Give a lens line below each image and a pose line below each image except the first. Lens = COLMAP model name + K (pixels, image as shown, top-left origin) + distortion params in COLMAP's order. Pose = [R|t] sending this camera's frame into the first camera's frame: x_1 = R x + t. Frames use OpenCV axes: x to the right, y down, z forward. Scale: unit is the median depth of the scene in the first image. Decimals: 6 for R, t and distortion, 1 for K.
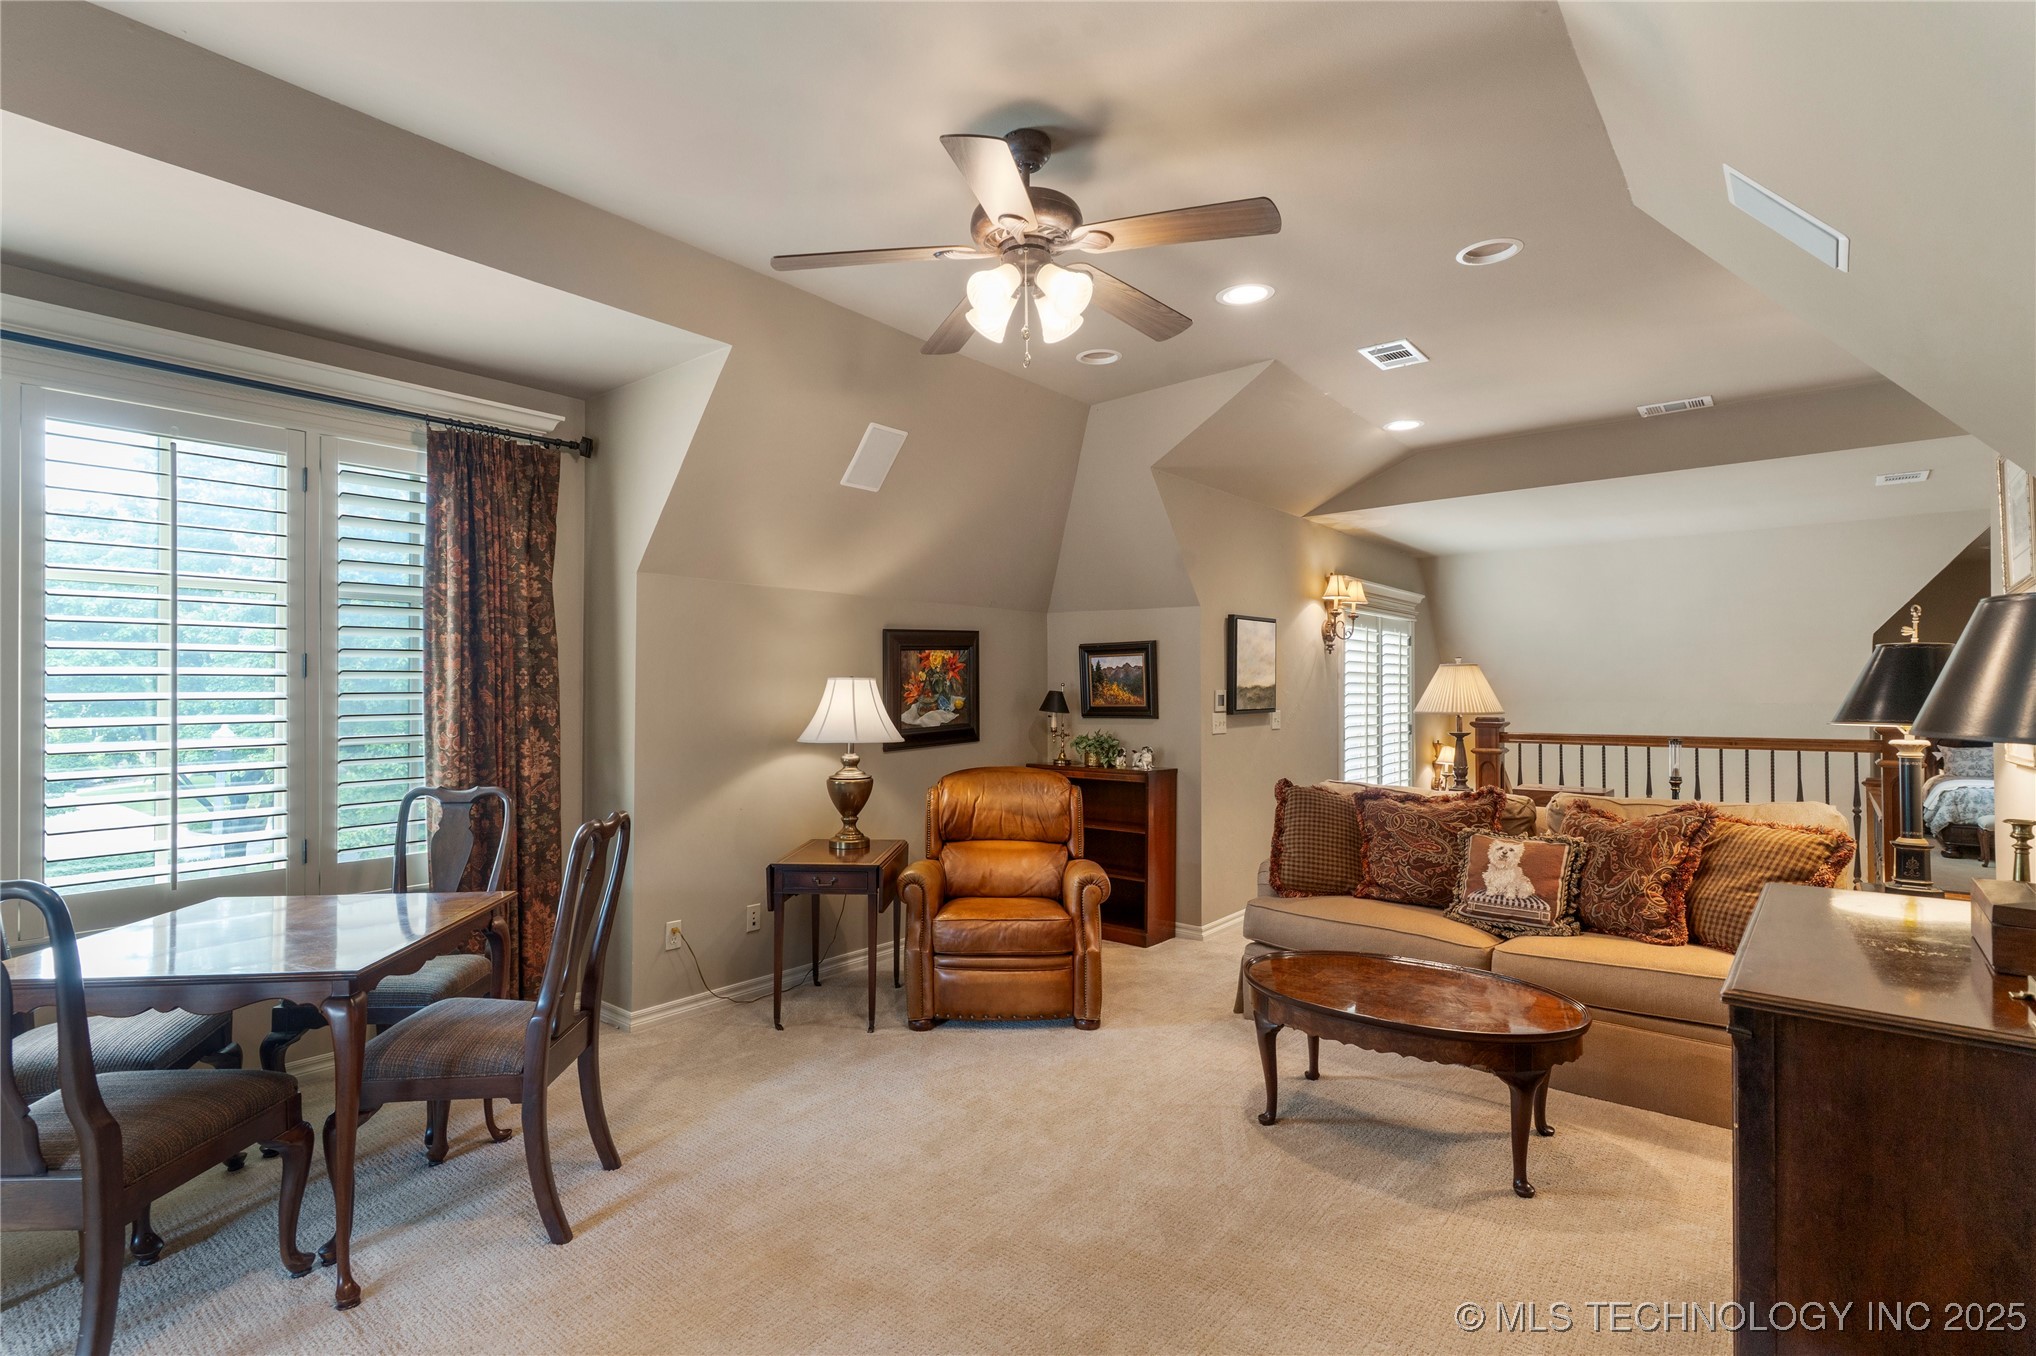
lens RADIAL K [[974.2, 0, 1009.0], [0, 974.2, 683.1], [0, 0, 1]] dist [0.003457, -0.000936]
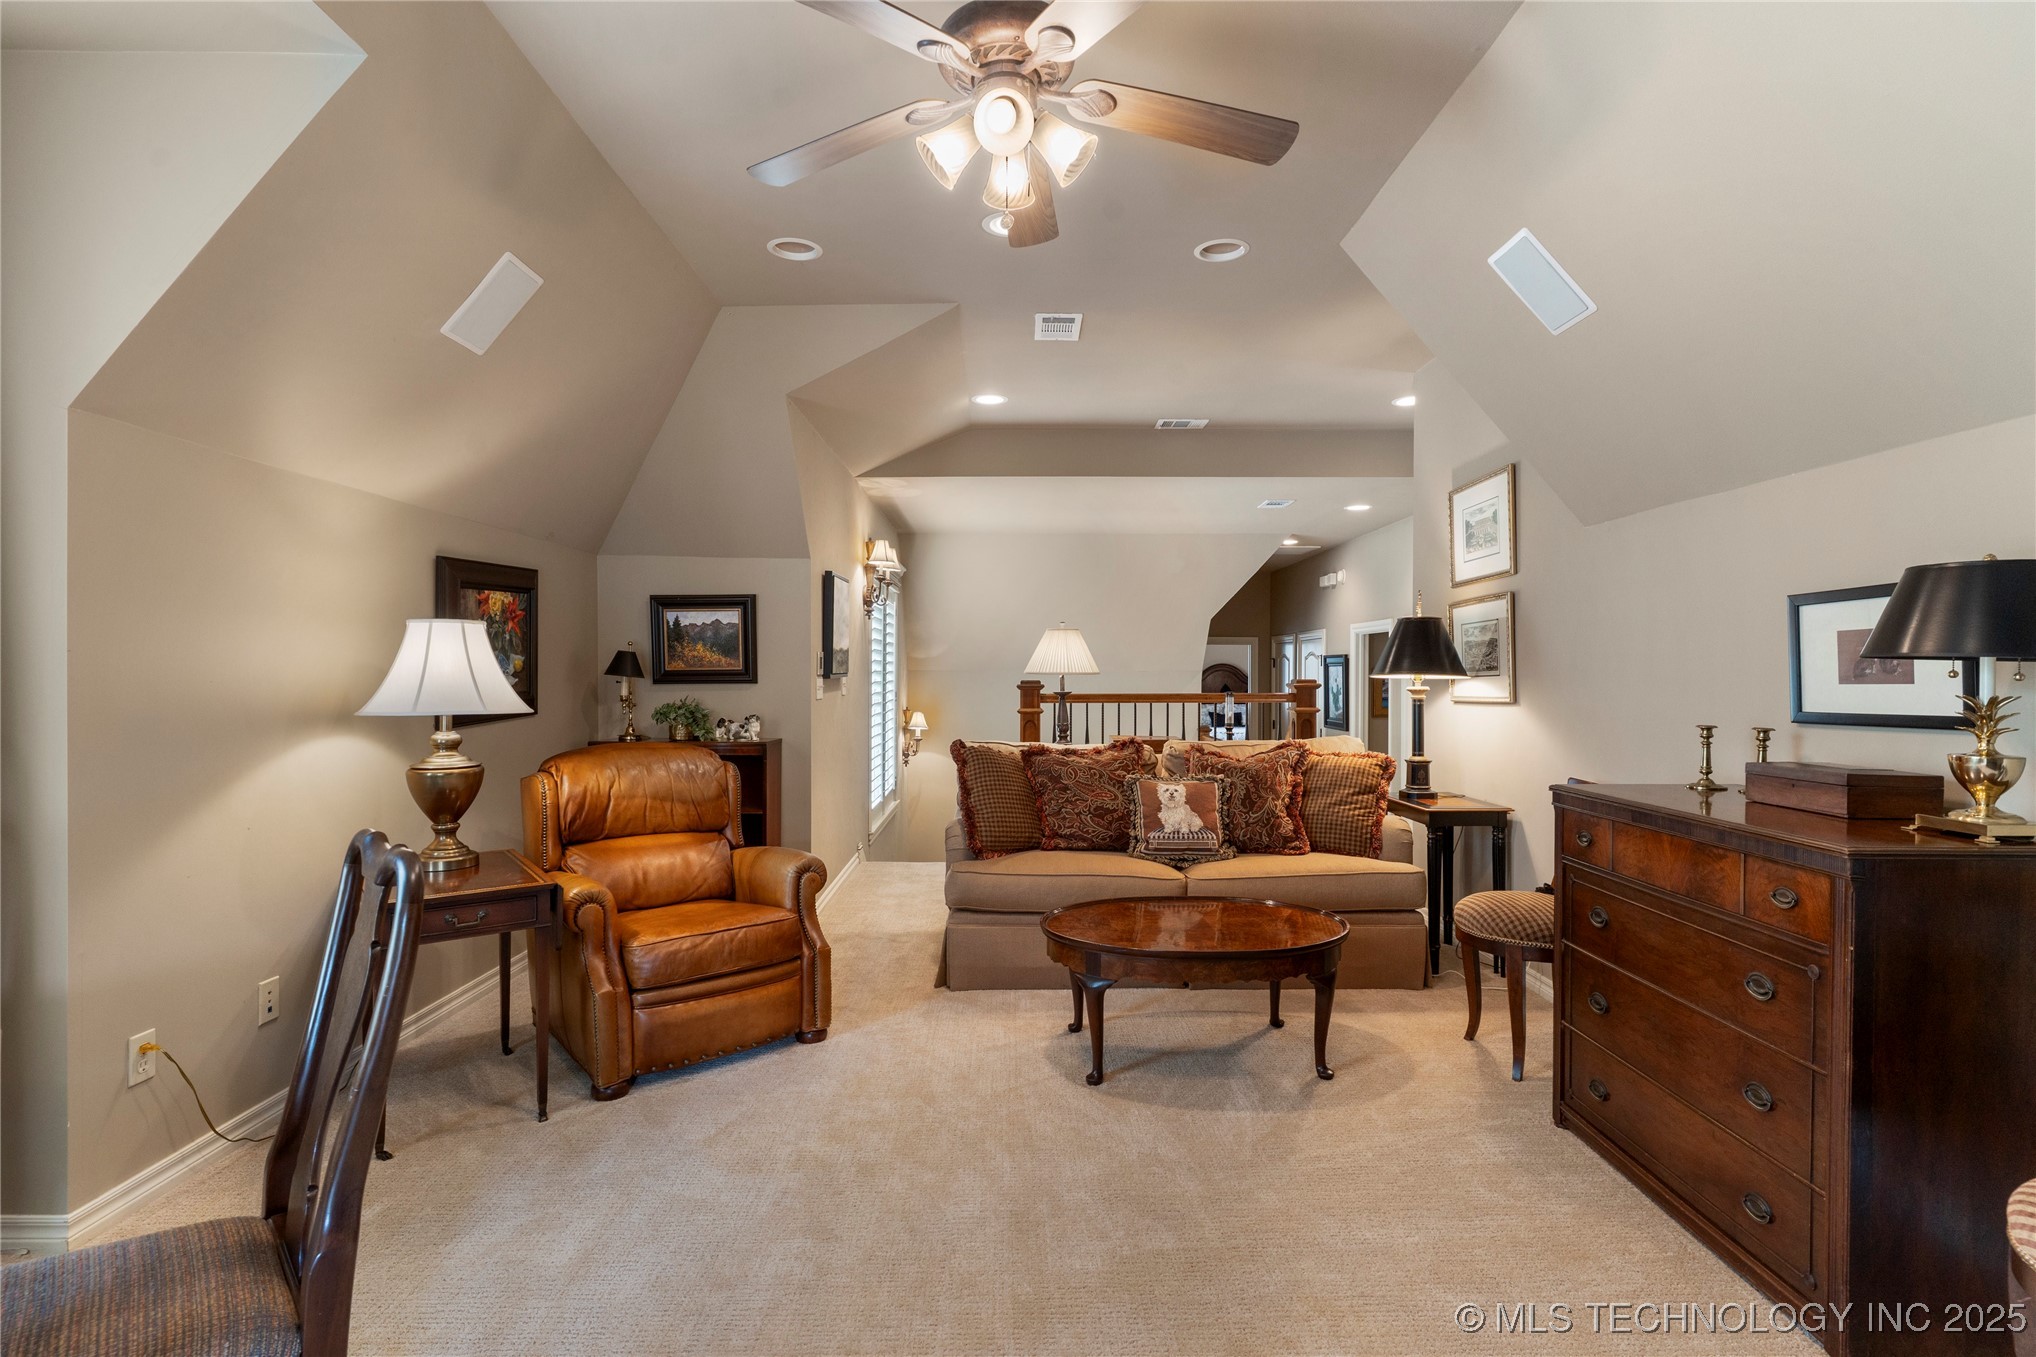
lens RADIAL K [[974.2, 0, 1021.7], [0, 974.2, 683.3], [0, 0, 1]] dist [0.003457, -0.000936]
pose [[0.764337, -0.006960, 0.644779, -0.319017], [-0.007484, 0.999779, 0.019664, 0.023650], [-0.644773, -0.019855, 0.764116, 0.233134]]
